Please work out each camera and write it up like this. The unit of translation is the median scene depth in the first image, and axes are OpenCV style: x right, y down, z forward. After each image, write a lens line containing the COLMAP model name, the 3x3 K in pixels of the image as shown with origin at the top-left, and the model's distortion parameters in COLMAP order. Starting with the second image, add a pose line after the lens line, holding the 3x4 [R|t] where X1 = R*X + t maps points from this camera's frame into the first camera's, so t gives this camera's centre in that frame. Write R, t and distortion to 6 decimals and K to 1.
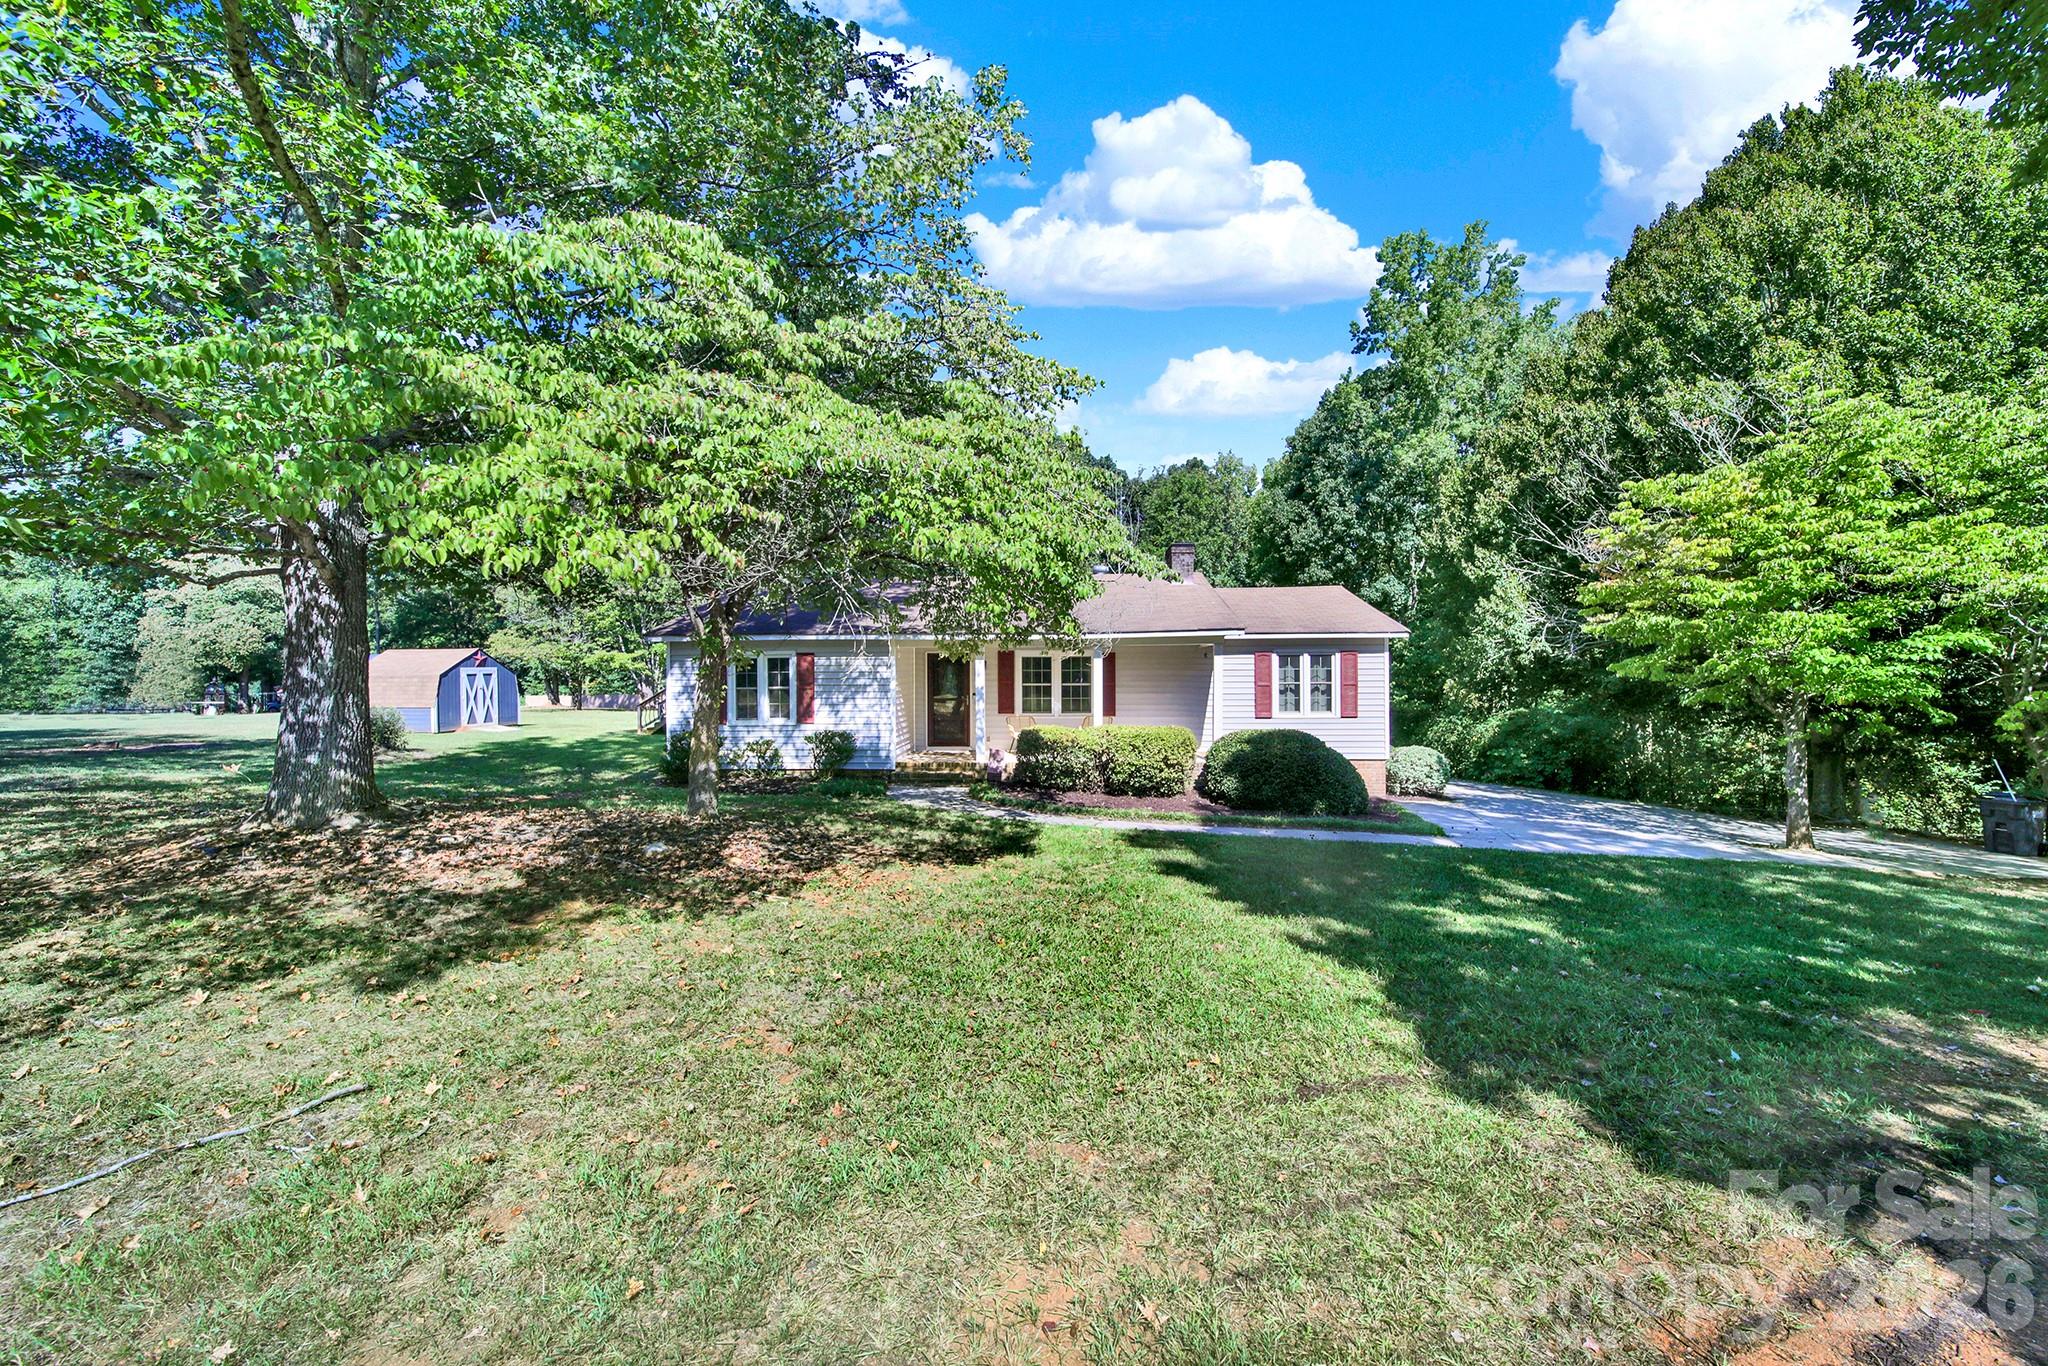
lens RADIAL K [[752.5, 0, 1024.5], [0, 752.5, 678.2], [0, 0, 1]] dist [-0.001578, -0.000128]
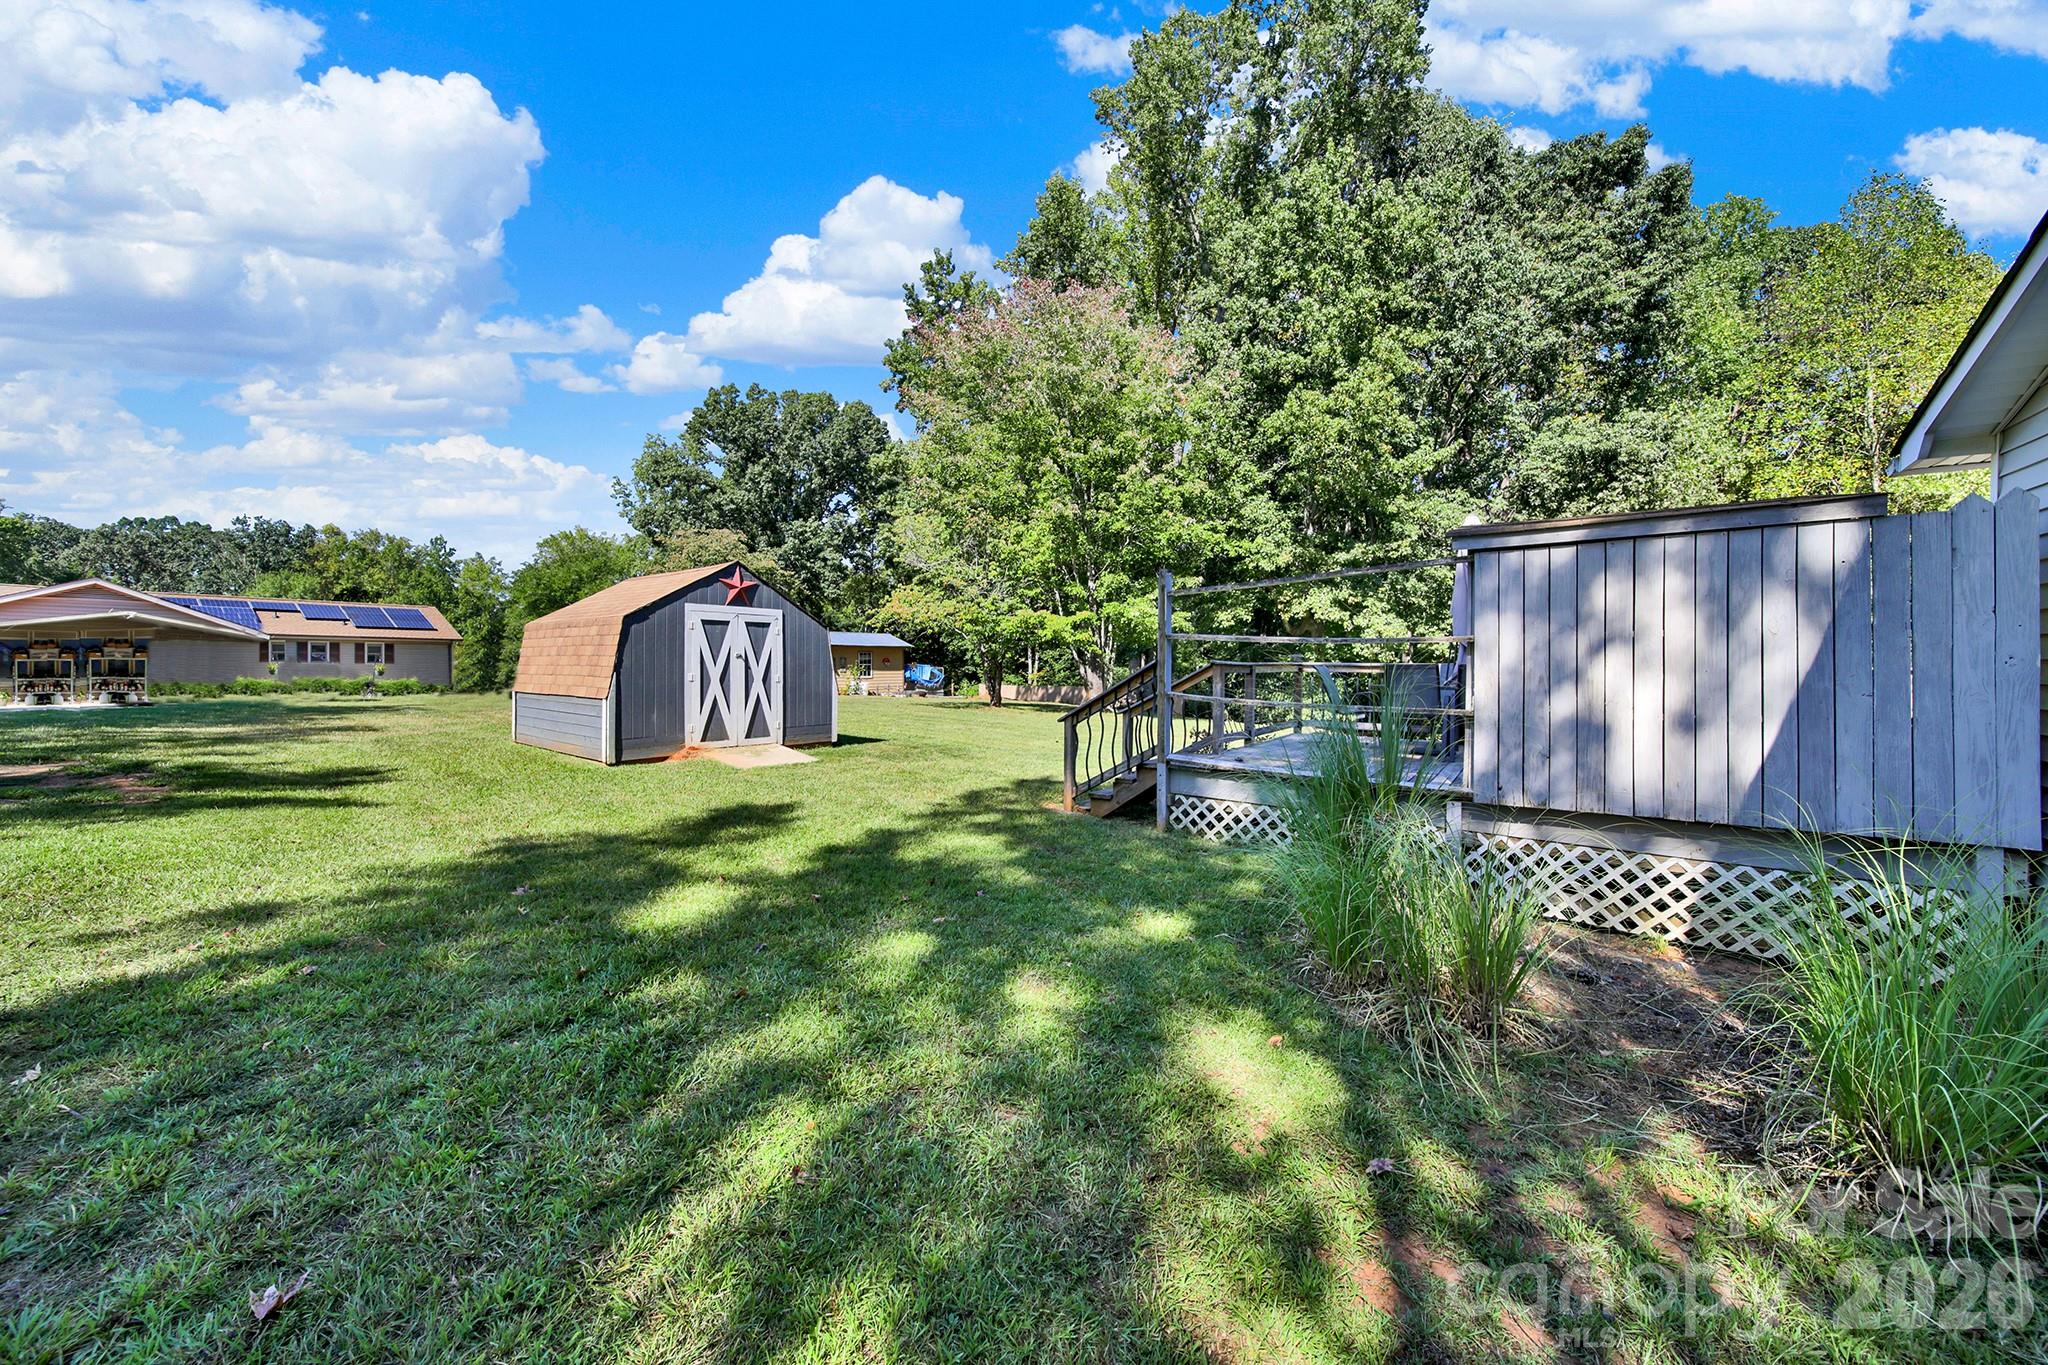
lens RADIAL K [[752.5, 0, 1023.3], [0, 752.5, 679.3], [0, 0, 1]] dist [-0.001578, -0.000128]
pose [[0.848999, 0.026120, -0.527748, -0.358510], [-0.023532, 0.999656, 0.011619, 0.017253], [0.527869, 0.002555, 0.849322, 0.710750]]
